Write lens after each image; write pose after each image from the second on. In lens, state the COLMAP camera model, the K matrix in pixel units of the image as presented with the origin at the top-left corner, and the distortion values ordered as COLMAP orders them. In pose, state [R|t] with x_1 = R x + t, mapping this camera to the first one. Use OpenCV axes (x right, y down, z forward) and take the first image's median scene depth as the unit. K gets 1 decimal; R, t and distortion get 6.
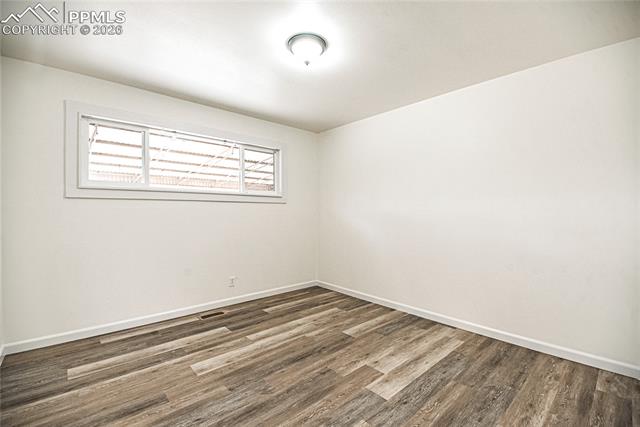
lens RADIAL K [[273.7, 0, 321.6], [0, 273.7, 214.2], [0, 0, 1]] dist [0.015045, -0.016132]
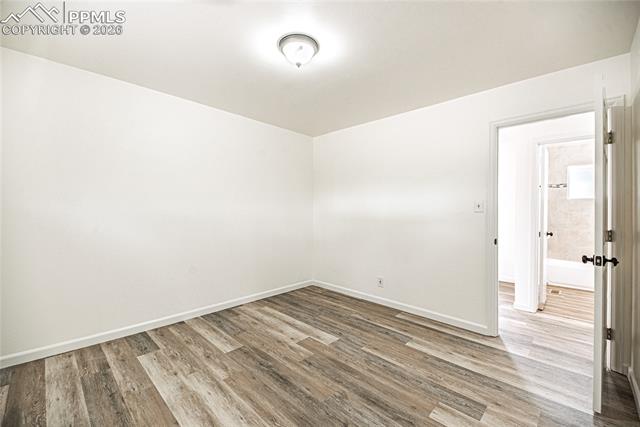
lens RADIAL K [[264.8, 0, 313.8], [0, 264.8, 212.0], [0, 0, 1]] dist [0.011773, -0.000455]
pose [[-0.028460, -0.011496, 0.999529, -0.957222], [-0.000805, 0.999934, 0.011478, -0.030022], [-0.999595, -0.000478, -0.028468, 0.935153]]
